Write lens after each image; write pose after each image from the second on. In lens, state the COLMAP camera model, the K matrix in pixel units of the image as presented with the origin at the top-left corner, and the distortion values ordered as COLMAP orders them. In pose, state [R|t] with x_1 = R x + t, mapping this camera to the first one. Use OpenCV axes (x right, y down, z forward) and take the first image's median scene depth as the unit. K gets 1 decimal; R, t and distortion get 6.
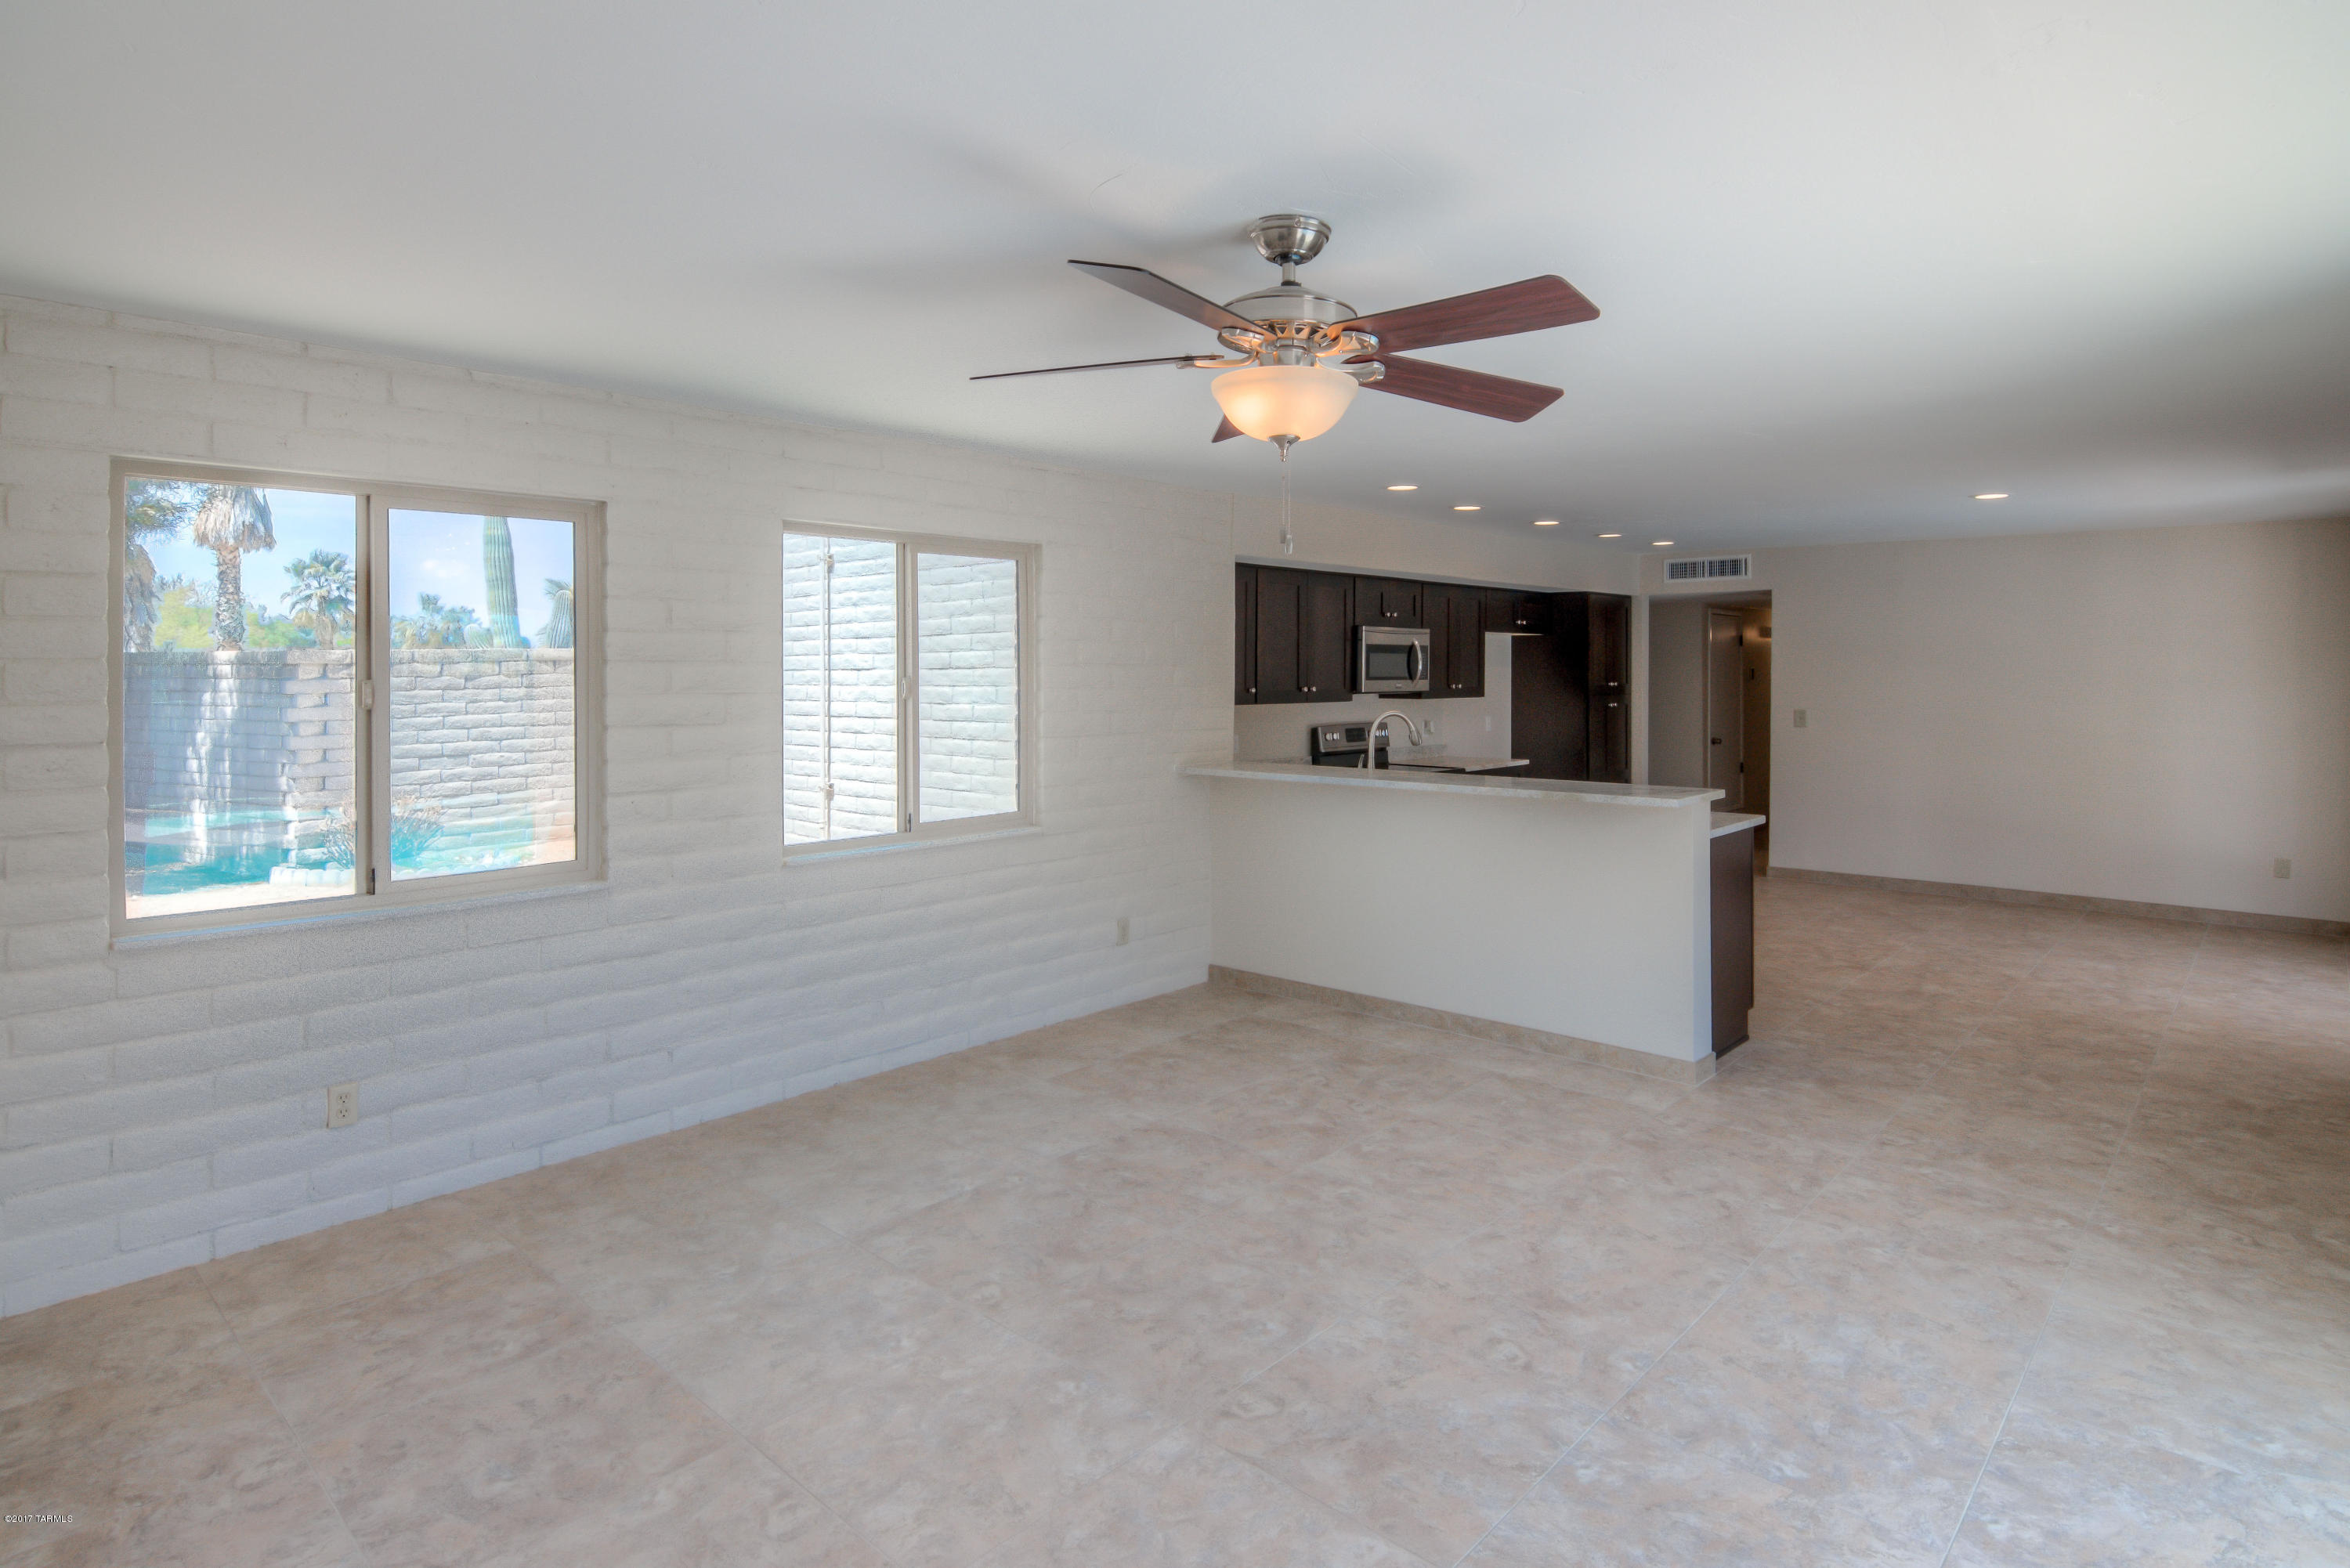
lens RADIAL K [[1241.8, 0, 1184.3], [0, 1241.8, 688.9], [0, 0, 1]] dist [0.001701, -0.013753]
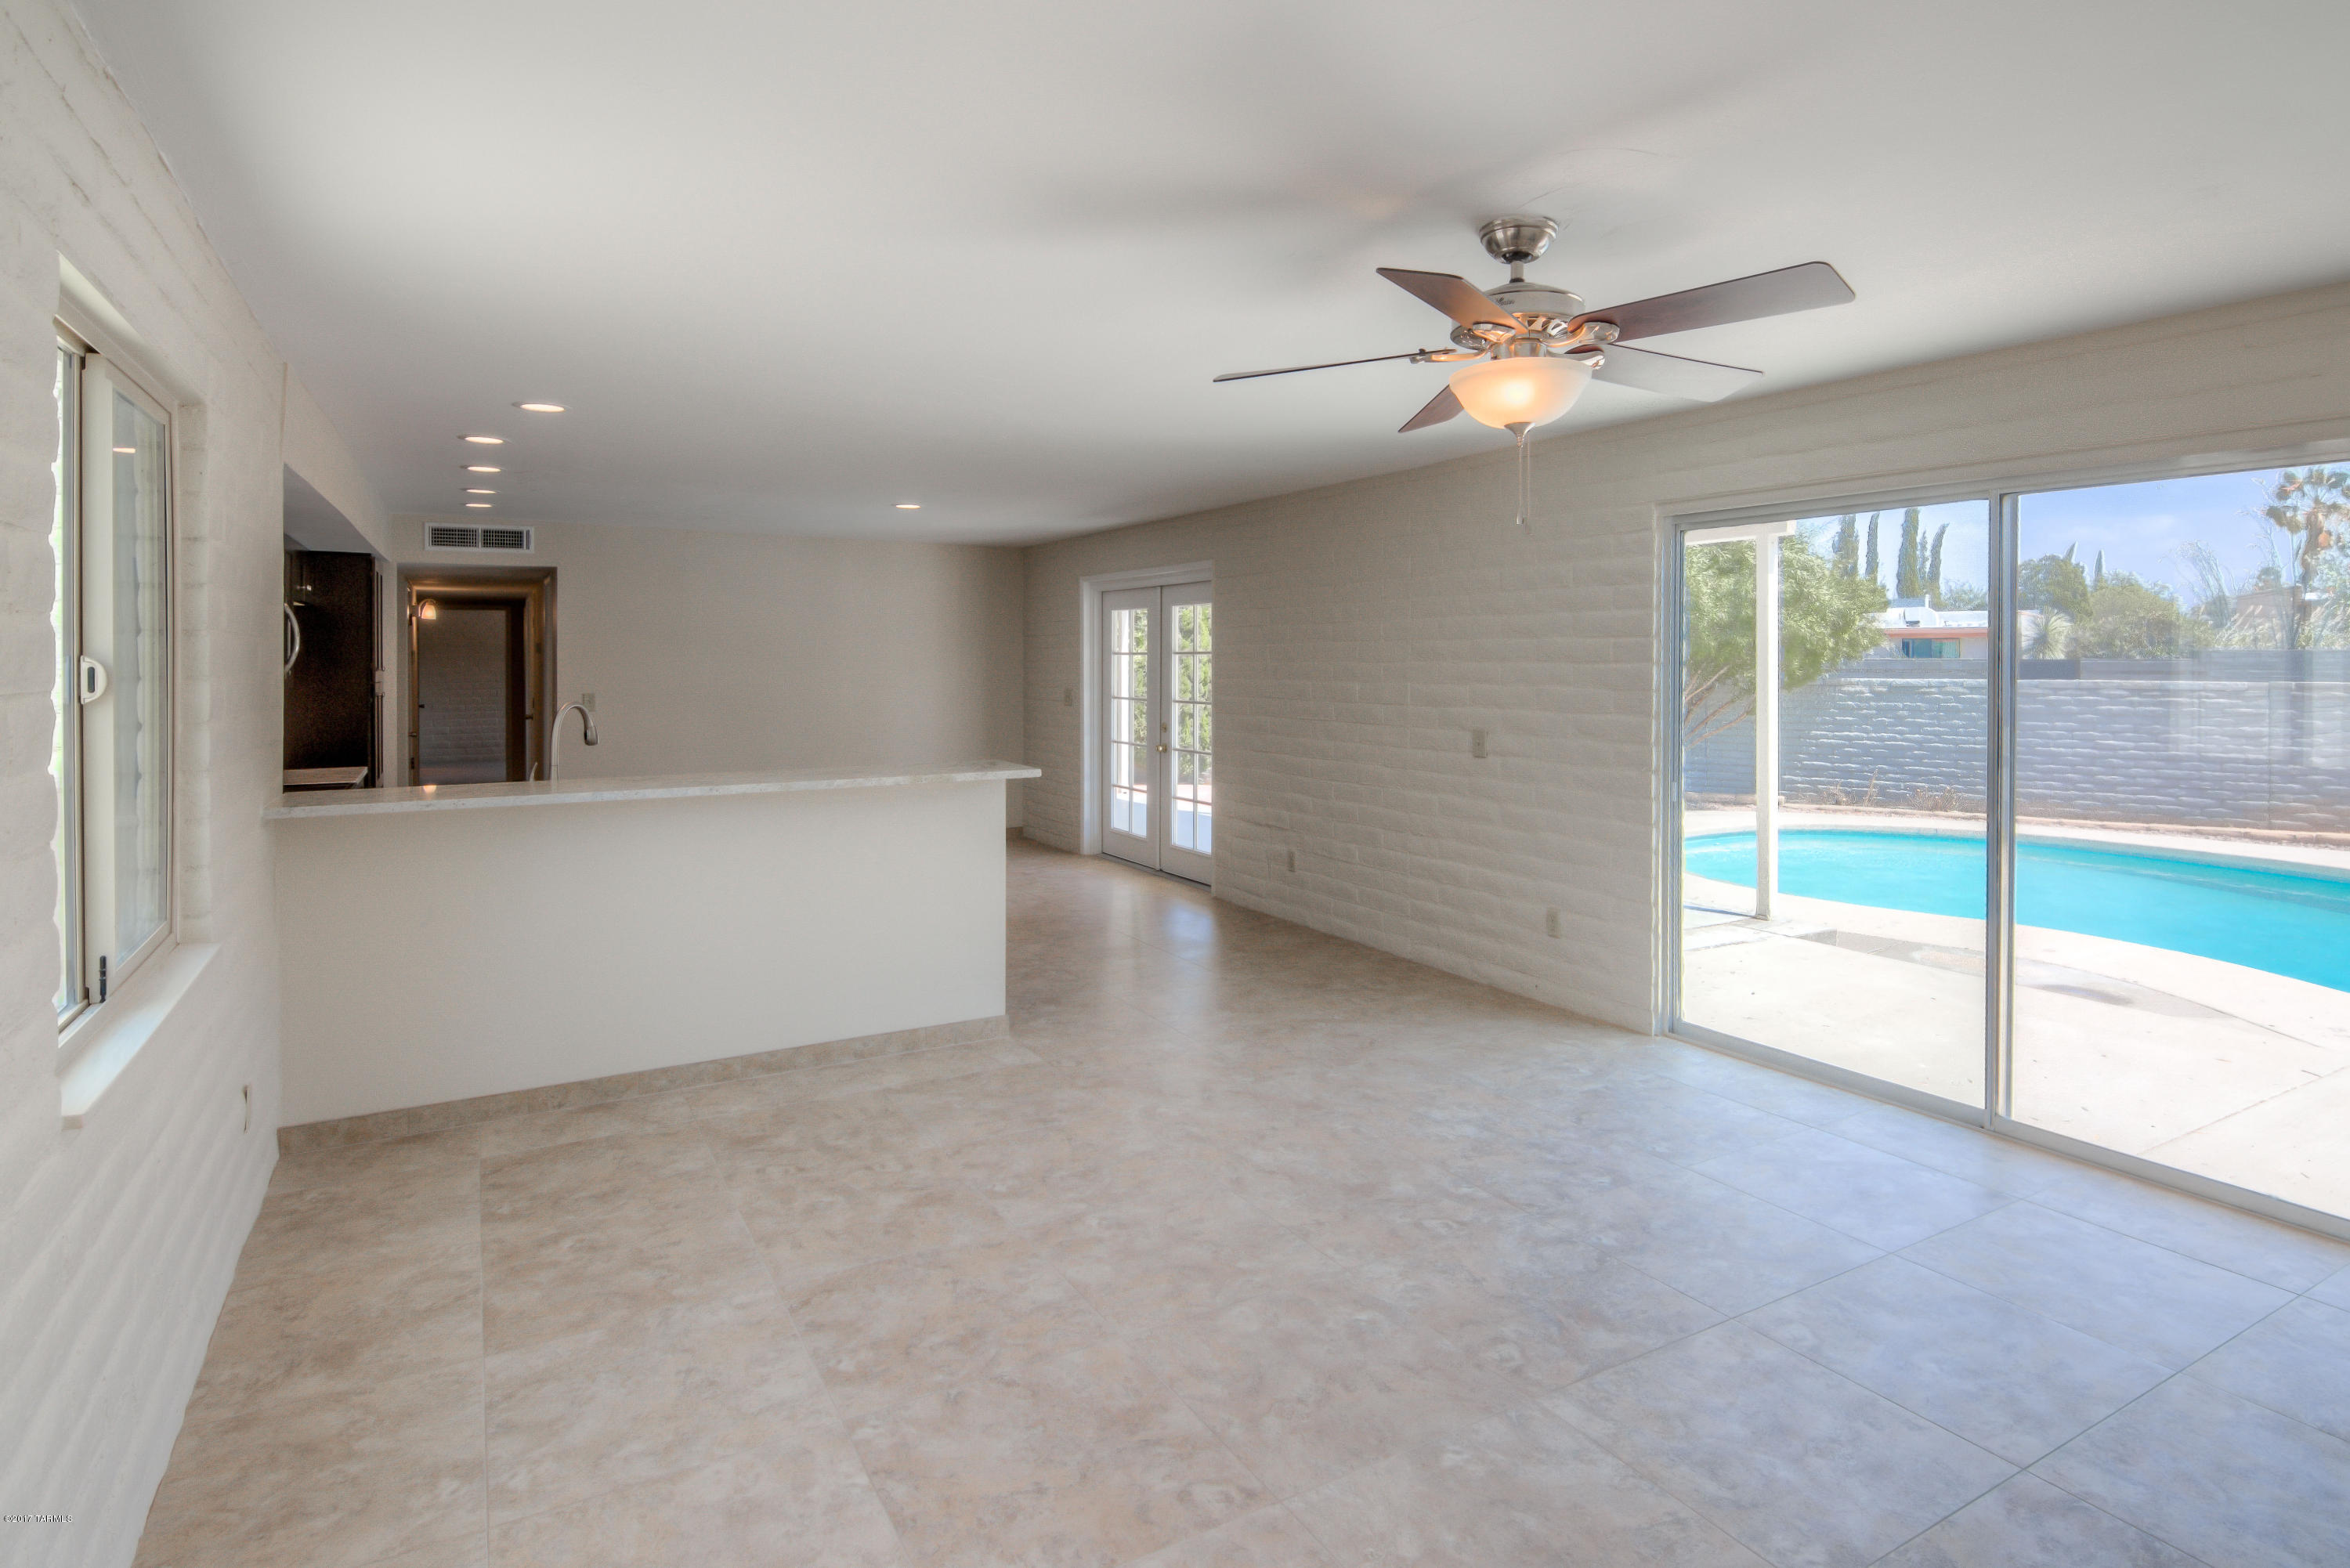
lens RADIAL K [[1241.8, 0, 1184.3], [0, 1241.8, 688.9], [0, 0, 1]] dist [0.001701, -0.013753]
pose [[0.304703, -0.022325, 0.952186, -0.348583], [0.012093, 0.999735, 0.019570, -0.000437], [-0.952371, 0.005552, 0.304892, 0.326159]]
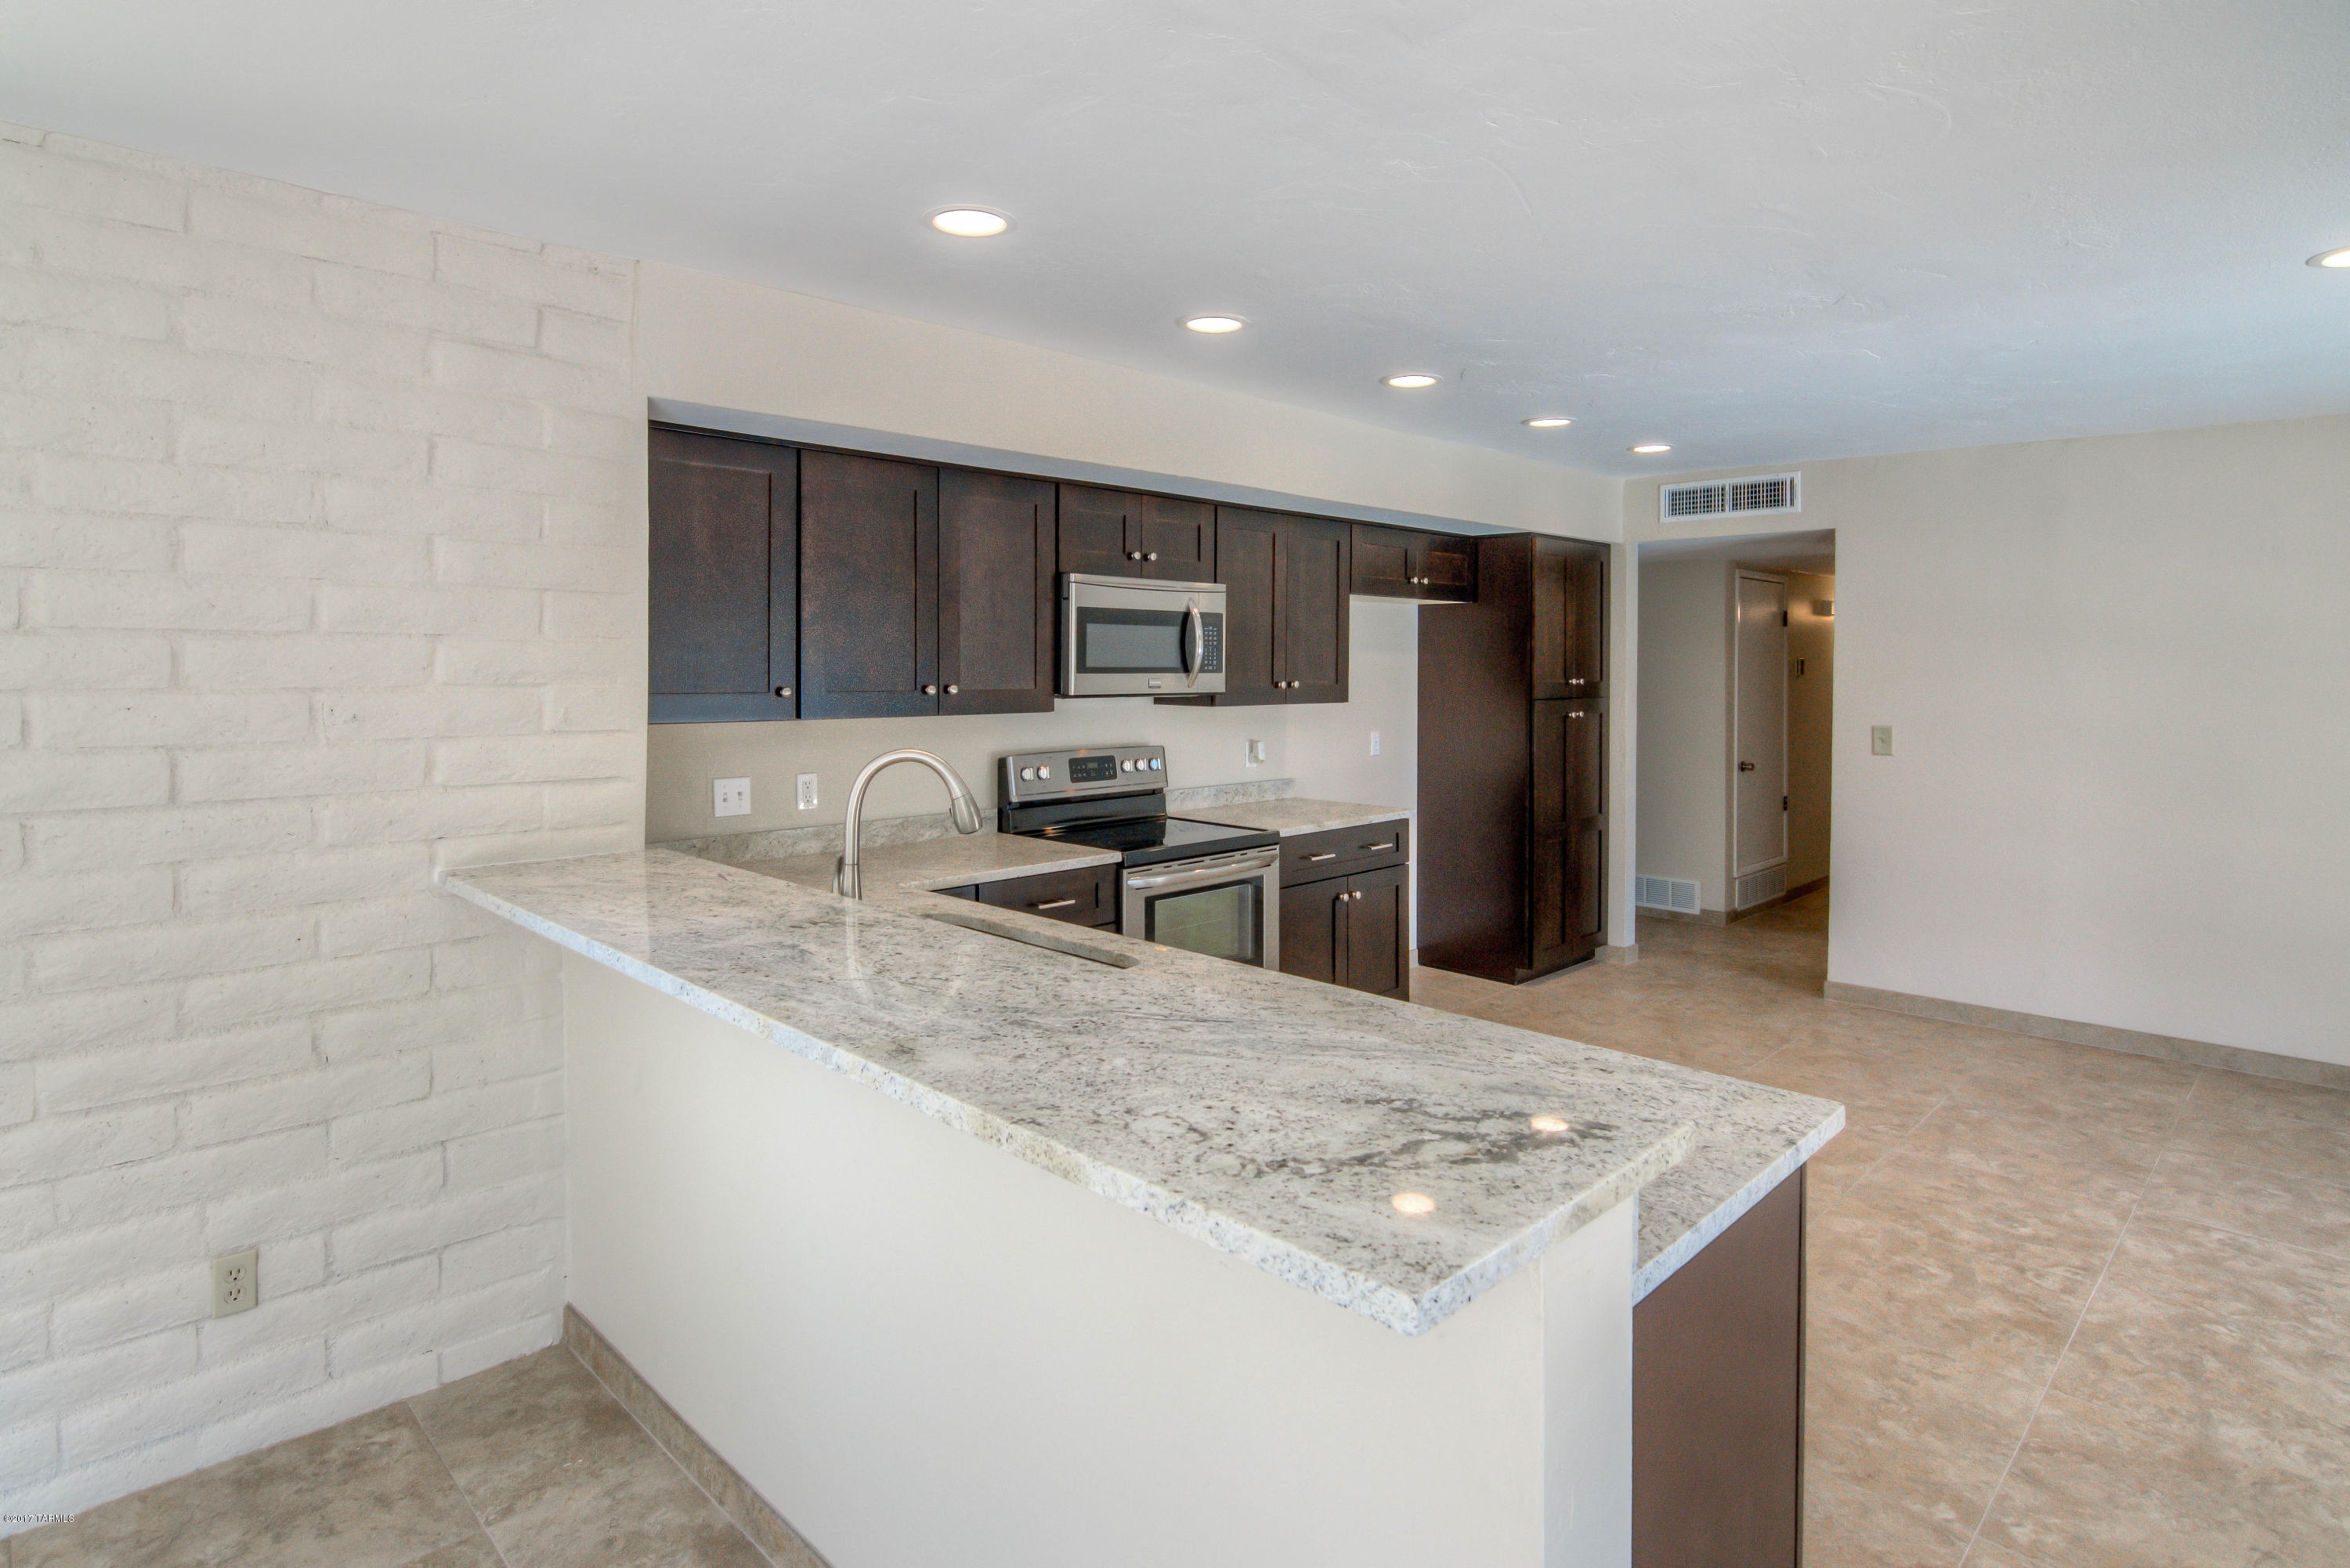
lens RADIAL K [[1226.5, 0, 1161.9], [0, 1226.5, 705.9], [0, 0, 1]] dist [-0.022775, 0.000708]
pose [[0.998896, 0.009440, -0.046020, 0.213847], [-0.008344, 0.999678, 0.023954, -0.006111], [0.046231, -0.023543, 0.998653, 0.481294]]
